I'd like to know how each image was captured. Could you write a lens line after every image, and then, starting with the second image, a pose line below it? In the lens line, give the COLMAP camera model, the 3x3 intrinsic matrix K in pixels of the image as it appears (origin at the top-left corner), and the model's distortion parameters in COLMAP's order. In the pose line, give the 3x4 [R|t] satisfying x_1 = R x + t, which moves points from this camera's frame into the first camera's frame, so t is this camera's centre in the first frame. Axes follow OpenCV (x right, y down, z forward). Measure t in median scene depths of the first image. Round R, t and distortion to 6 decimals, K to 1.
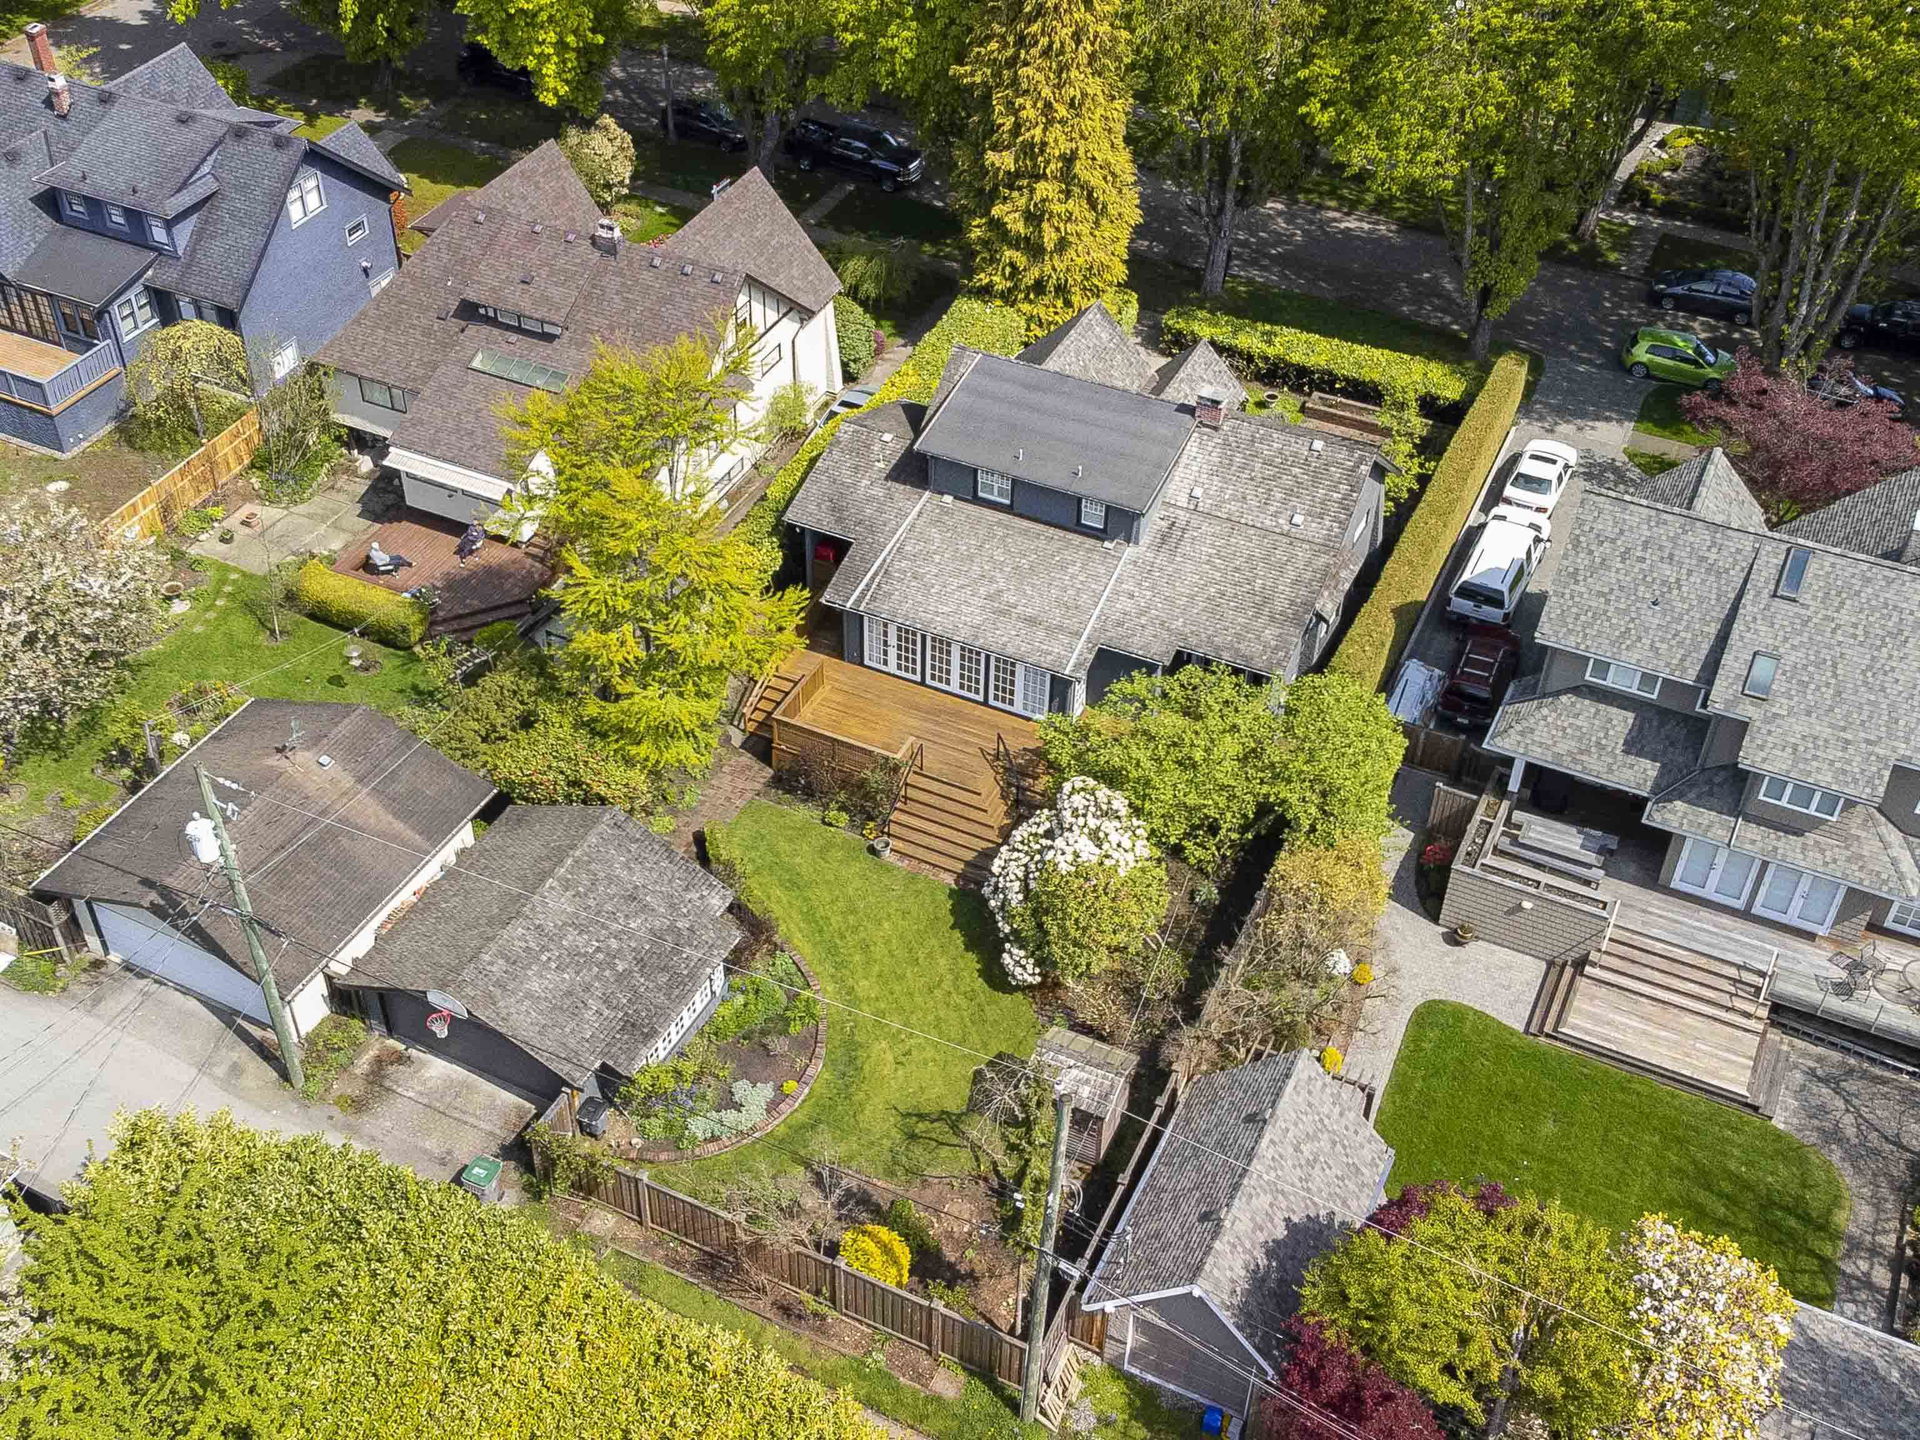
lens RADIAL K [[2087.1, 0, 880.0], [0, 2087.1, 722.6], [0, 0, 1]] dist [0.136745, -0.360920]
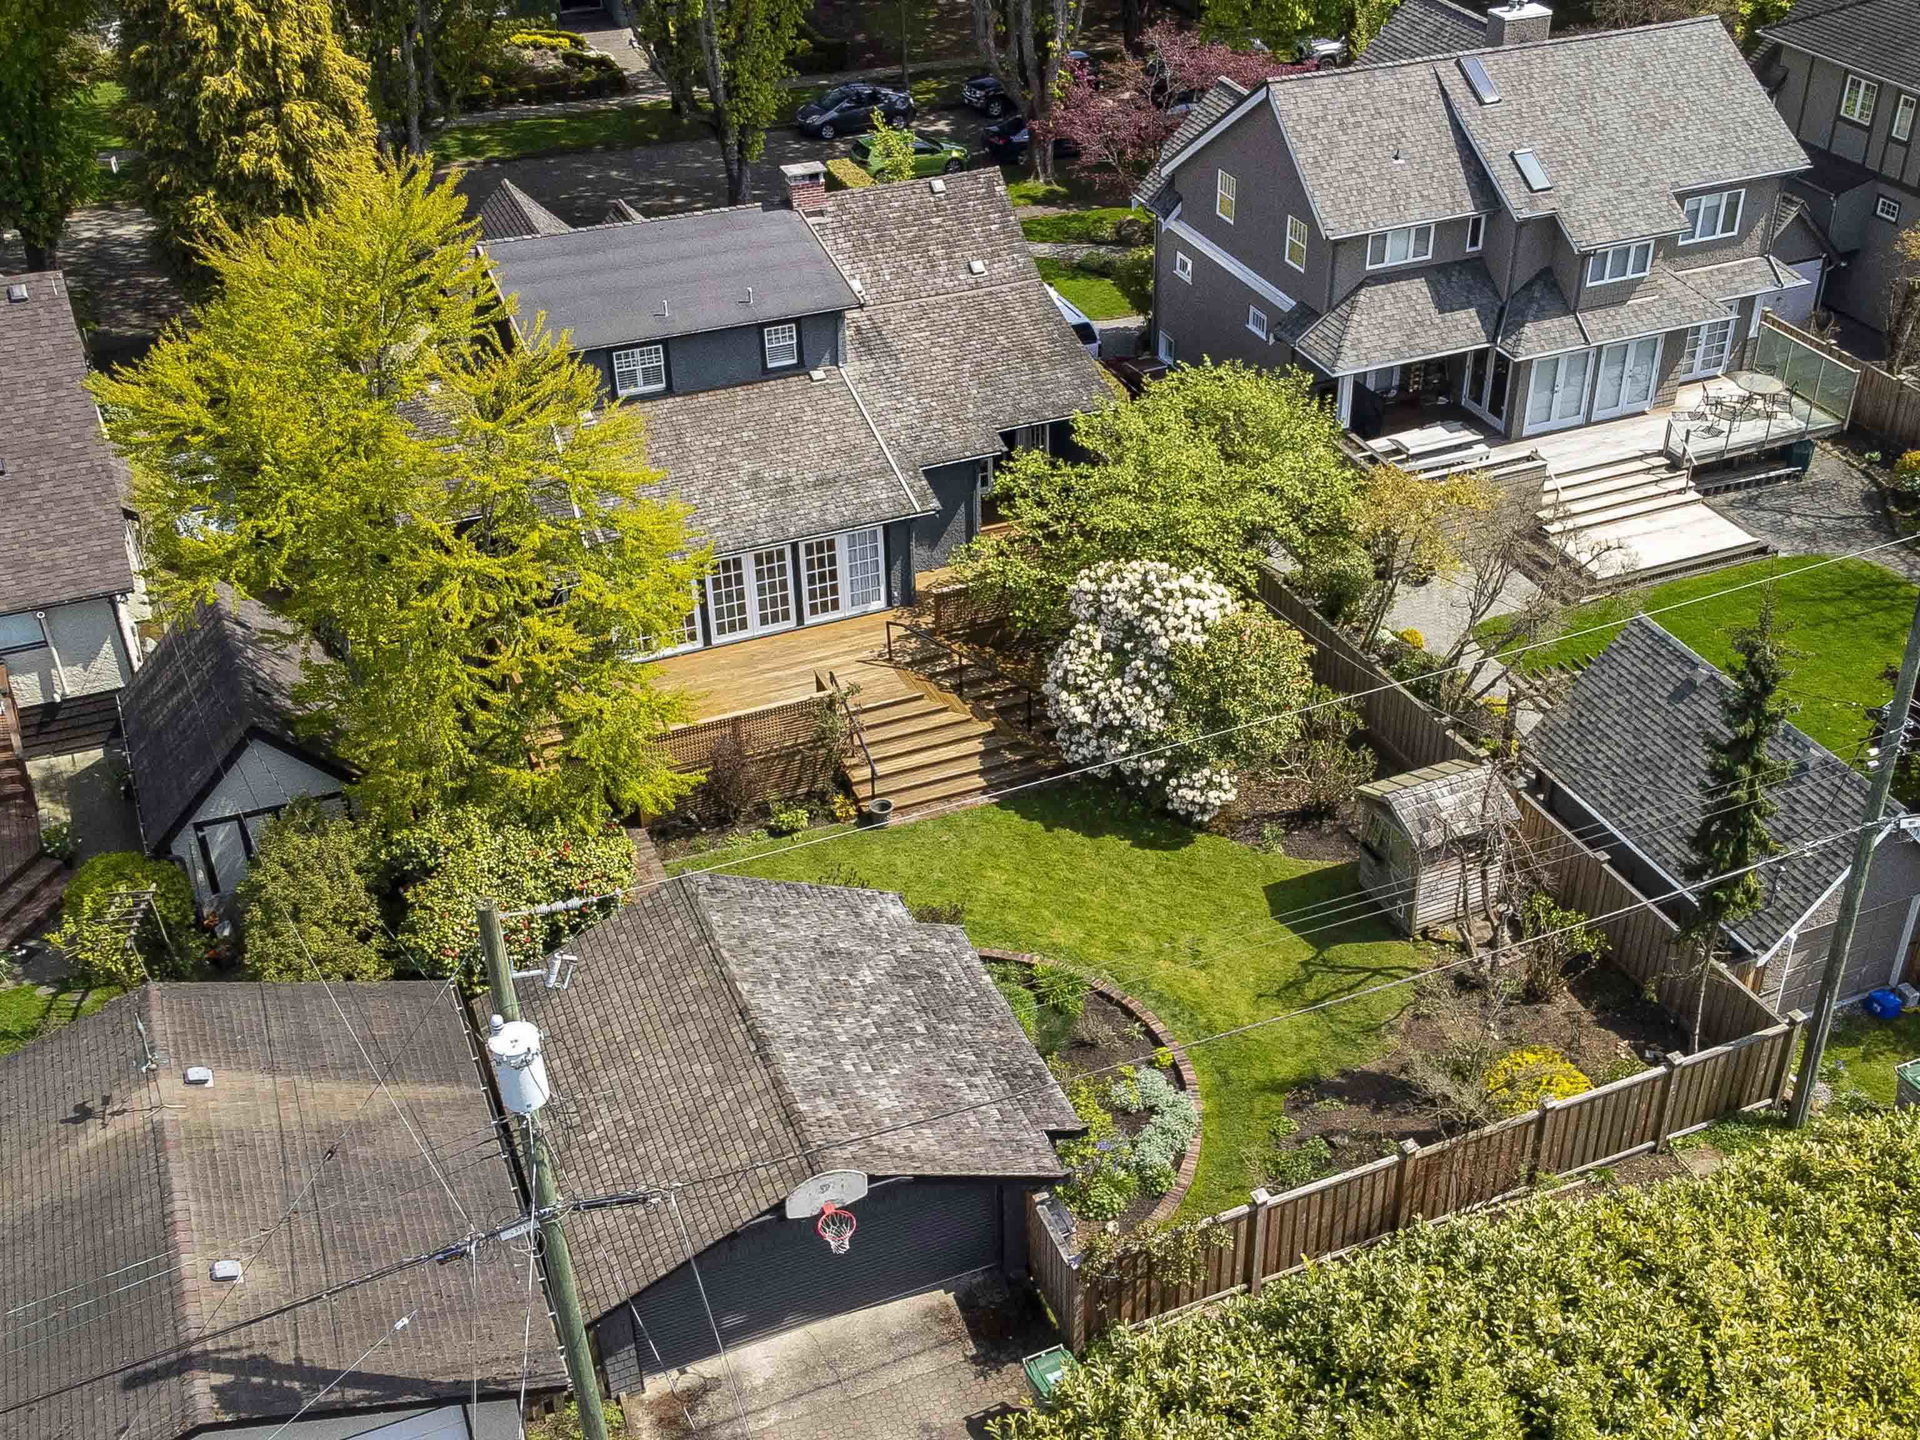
lens RADIAL K [[2135.4, 0, 1077.5], [0, 2135.4, 727.3], [0, 0, 1]] dist [0.151393, -0.416626]
pose [[0.623332, -0.428127, 0.654343, -0.425309], [0.507400, 0.858161, 0.078129, 0.012521], [-0.594981, 0.283313, 0.752151, 0.419166]]
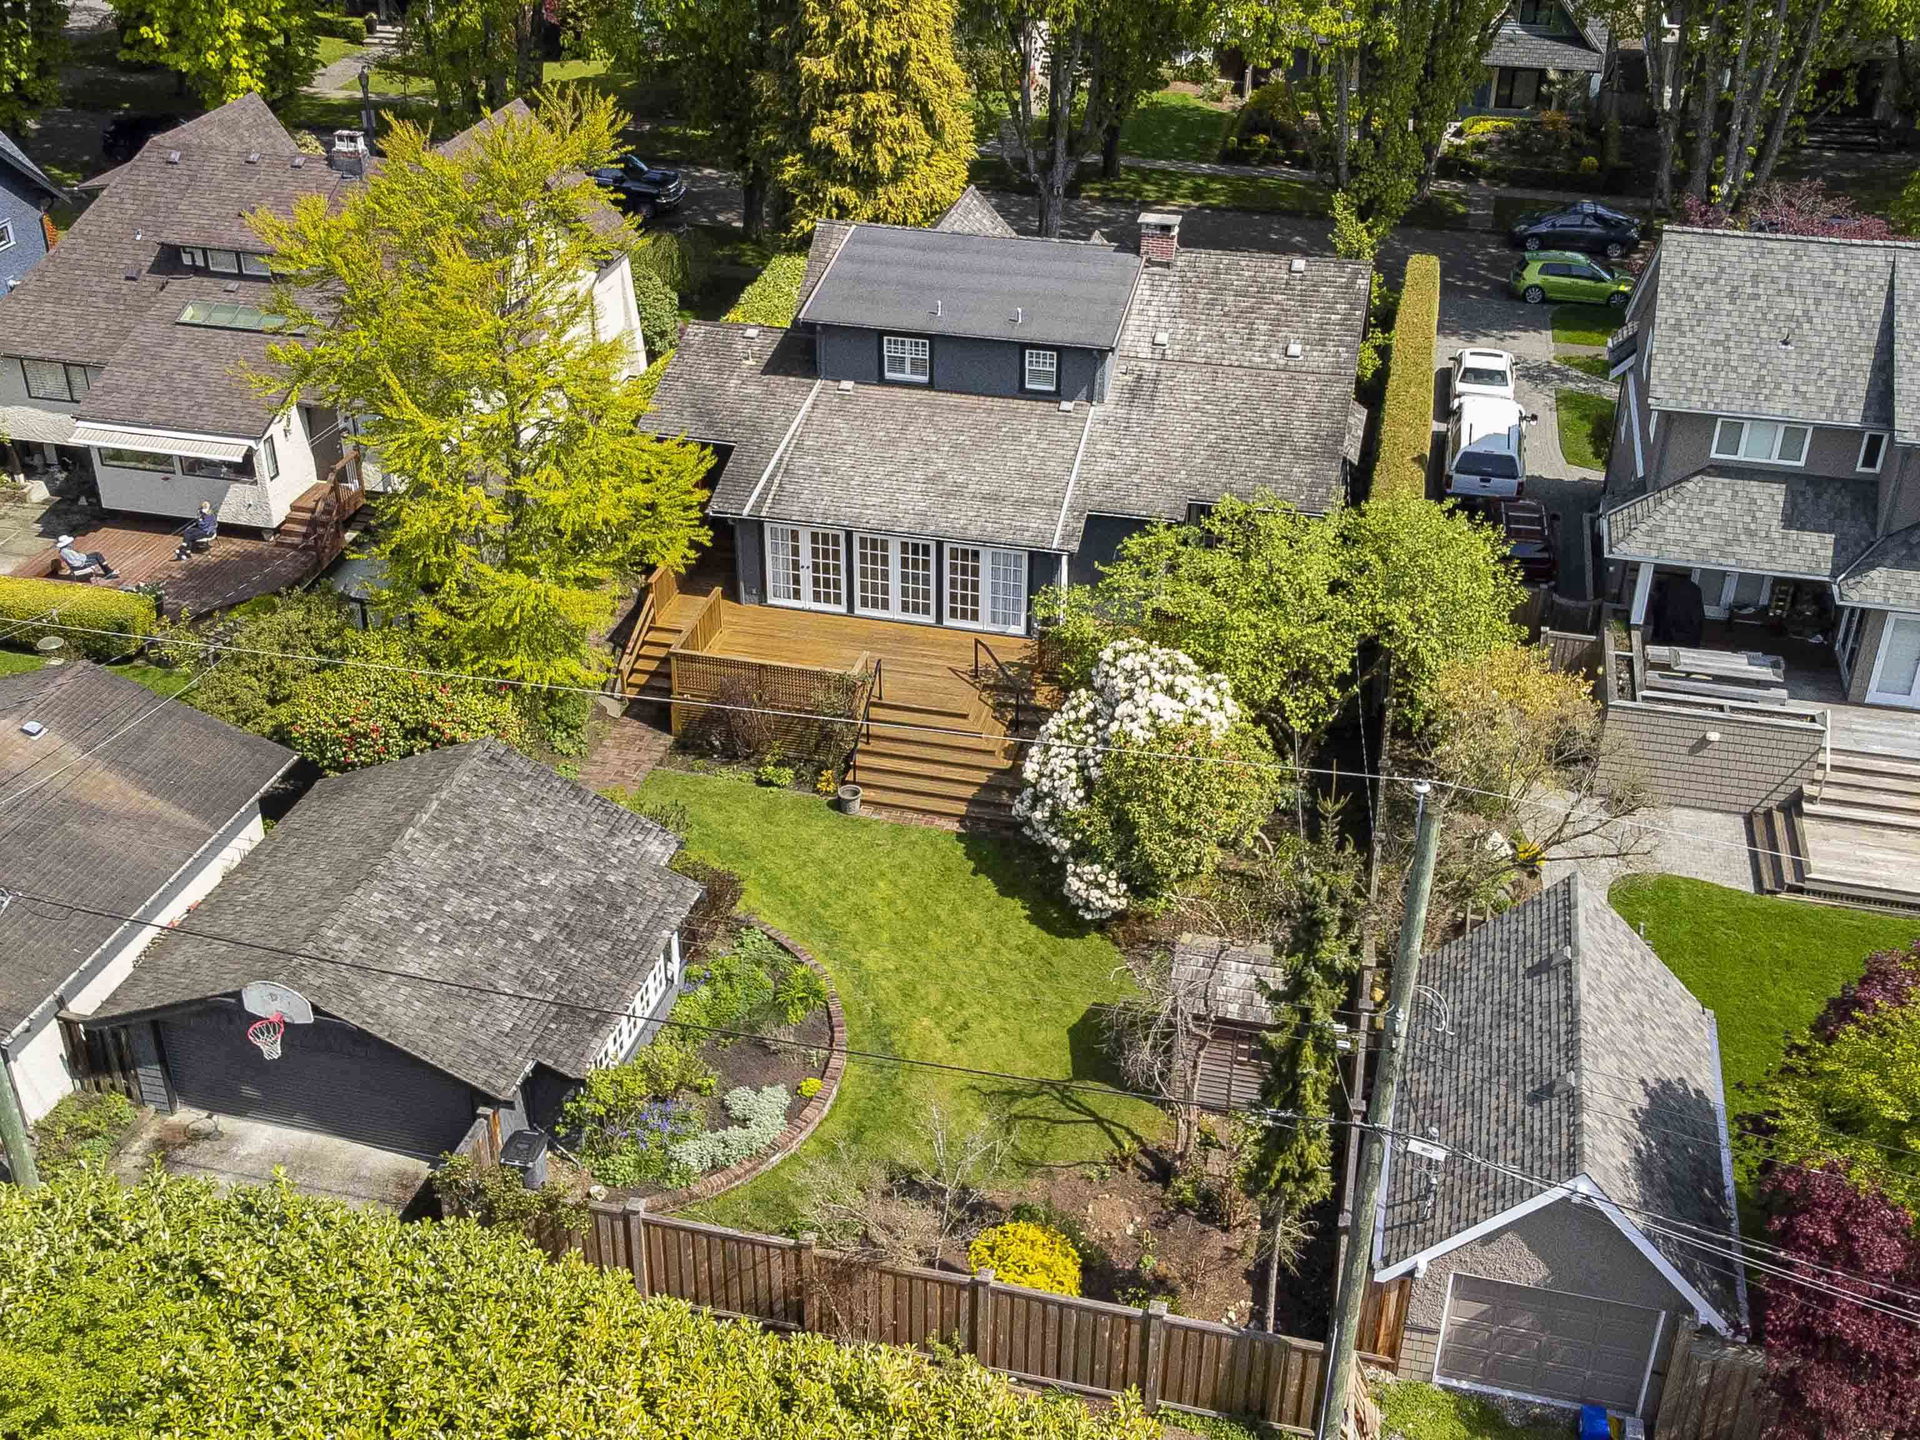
lens RADIAL K [[2093.1, 0, 915.1], [0, 2093.1, 683.5], [0, 0, 1]] dist [0.082839, -0.121659]
pose [[0.976419, -0.107068, 0.187464, -0.110533], [0.140434, 0.974525, -0.174871, 0.154058], [-0.163965, 0.197074, 0.966580, 0.293367]]
